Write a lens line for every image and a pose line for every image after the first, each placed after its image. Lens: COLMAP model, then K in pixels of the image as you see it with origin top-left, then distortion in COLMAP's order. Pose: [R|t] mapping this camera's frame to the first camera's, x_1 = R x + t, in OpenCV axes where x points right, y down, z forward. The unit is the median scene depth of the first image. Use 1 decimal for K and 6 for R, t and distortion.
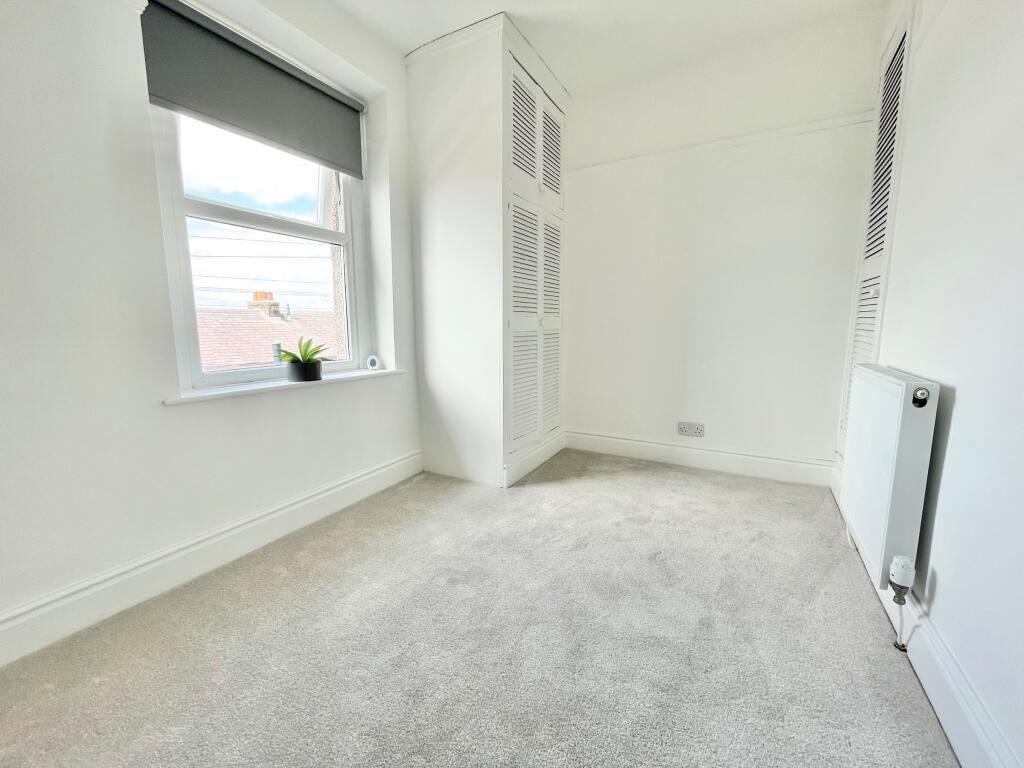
lens RADIAL K [[414.8, 0, 509.2], [0, 414.8, 382.3], [0, 0, 1]] dist [-0.006211, 0.001591]
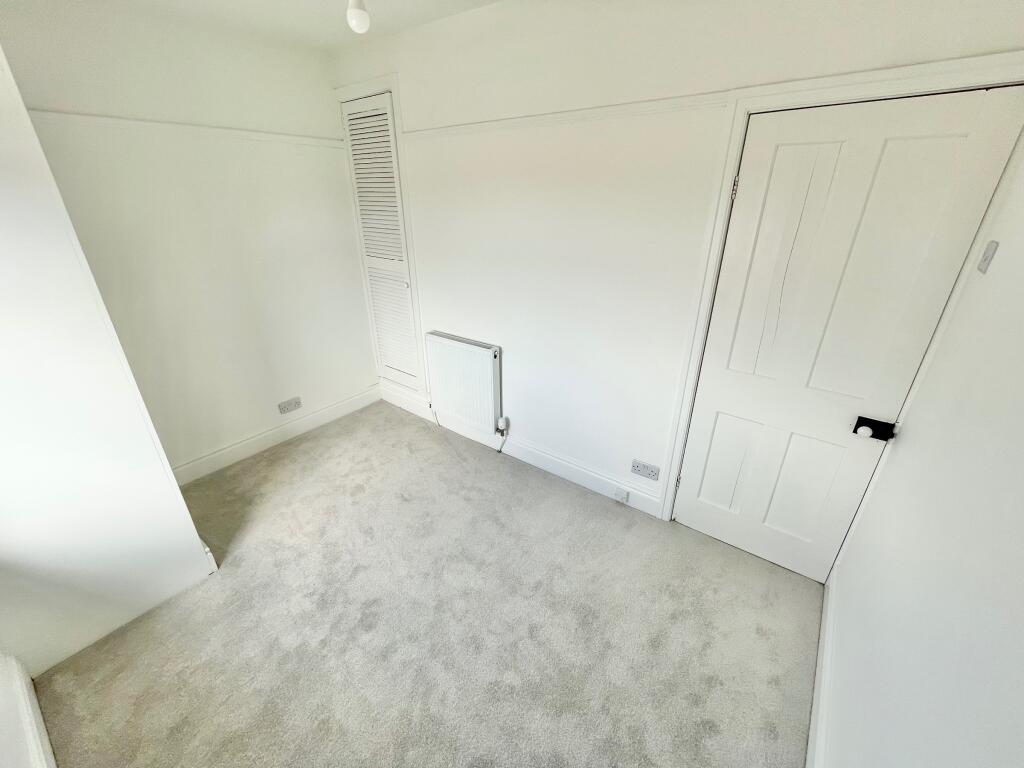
lens RADIAL K [[414.8, 0, 512.1], [0, 414.8, 386.2], [0, 0, 1]] dist [-0.006211, 0.001591]
pose [[0.125329, -0.411372, 0.902810, -0.603217], [0.144839, 0.907822, 0.393549, -0.364393], [-0.981486, 0.081439, 0.173359, 0.269323]]
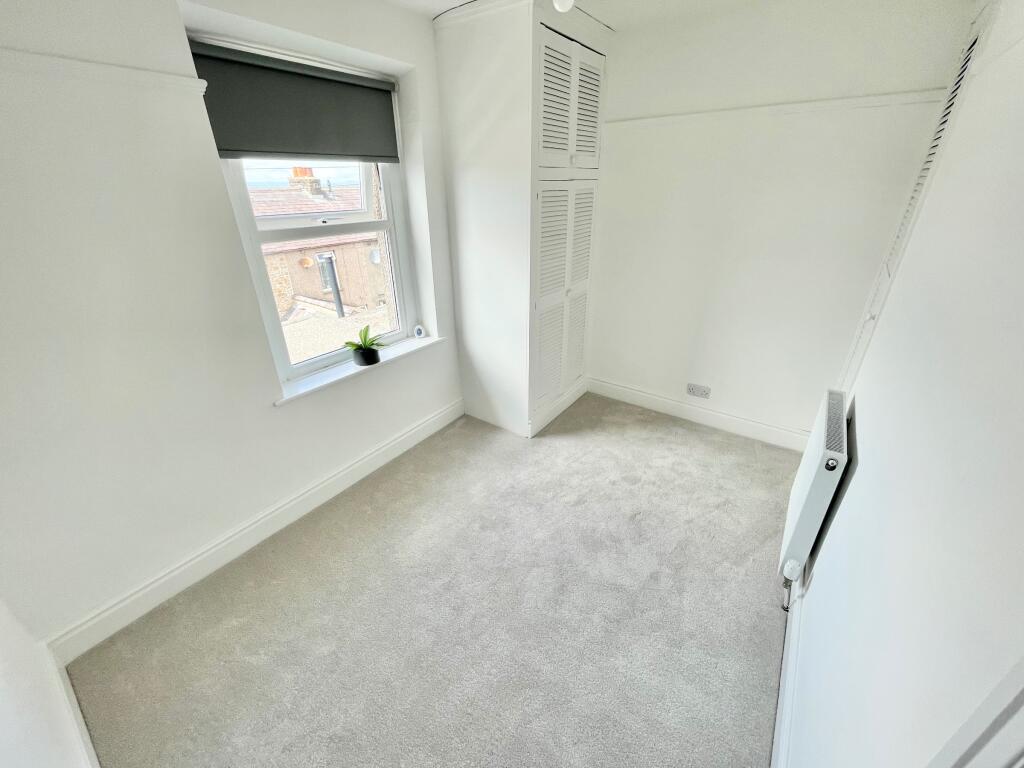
lens RADIAL K [[414.8, 0, 508.9], [0, 414.8, 382.1], [0, 0, 1]] dist [-0.006211, 0.001591]
pose [[0.993840, 0.038923, -0.103763, 0.056901], [-0.005771, 0.953201, 0.302282, -0.310333], [0.110673, -0.299821, 0.947554, -0.139862]]
